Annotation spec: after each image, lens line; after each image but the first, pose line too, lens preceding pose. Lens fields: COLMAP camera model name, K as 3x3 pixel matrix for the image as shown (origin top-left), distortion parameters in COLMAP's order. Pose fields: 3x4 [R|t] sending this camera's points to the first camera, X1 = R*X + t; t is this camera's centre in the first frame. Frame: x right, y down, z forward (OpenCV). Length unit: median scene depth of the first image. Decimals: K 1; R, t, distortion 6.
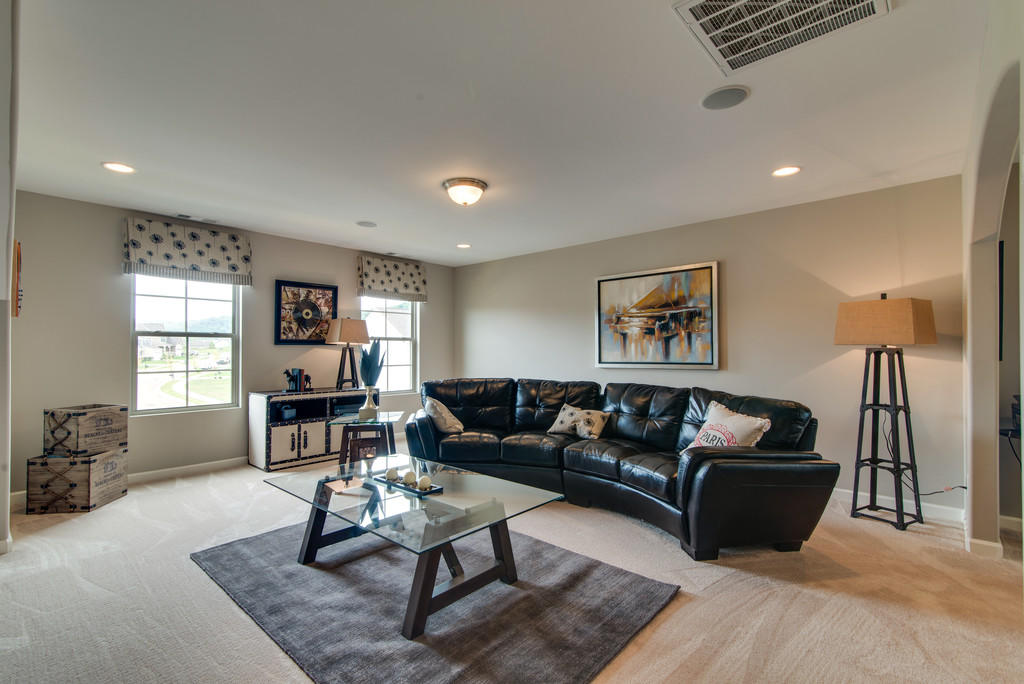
lens RADIAL K [[465.0, 0, 503.3], [0, 465.0, 346.6], [0, 0, 1]] dist [0.002284, 0.000254]
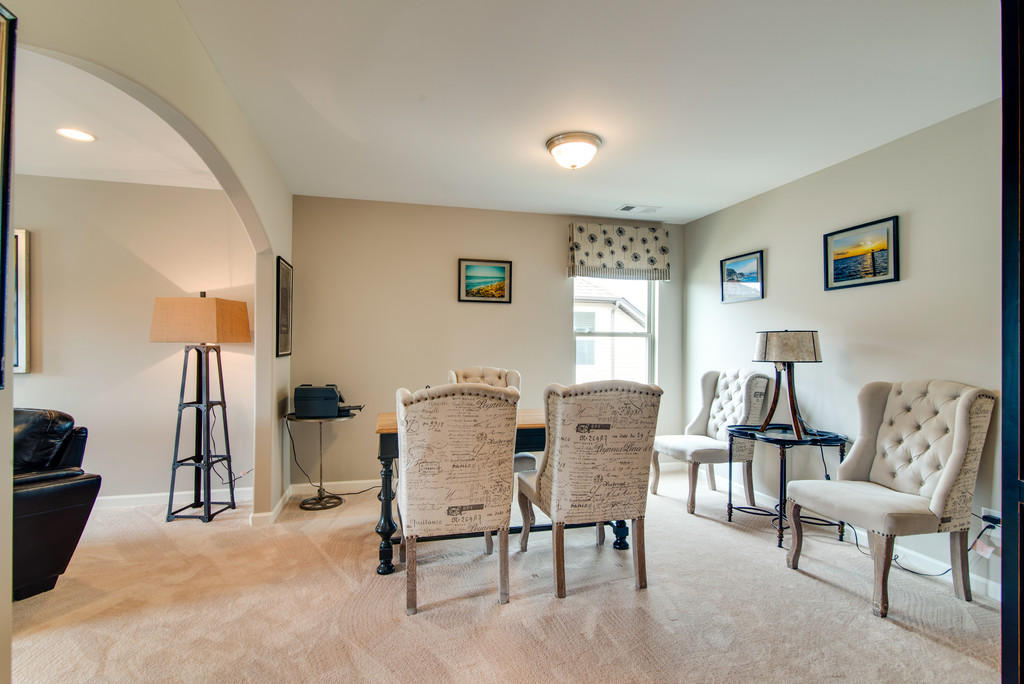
lens RADIAL K [[488.5, 0, 508.0], [0, 488.5, 344.7], [0, 0, 1]] dist [0.002646, 0.000413]
pose [[0.537568, 0.004312, 0.843209, 0.196145], [-0.009852, 0.999951, 0.001168, -0.004449], [-0.843163, -0.008935, 0.537584, -0.092578]]
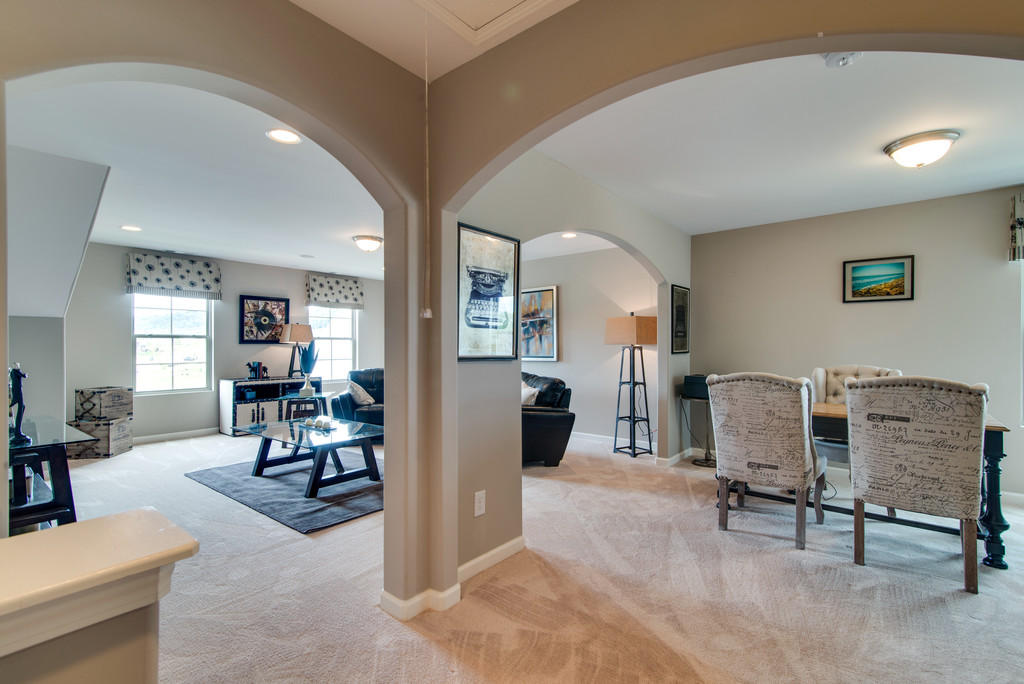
lens RADIAL K [[458.6, 0, 504.9], [0, 458.6, 346.0], [0, 0, 1]] dist [-0.000967, -0.000197]
pose [[0.998166, -0.001912, 0.060510, 0.202693], [0.001533, 0.999979, 0.006307, -0.005552], [-0.060521, -0.006203, 0.998148, -0.383100]]
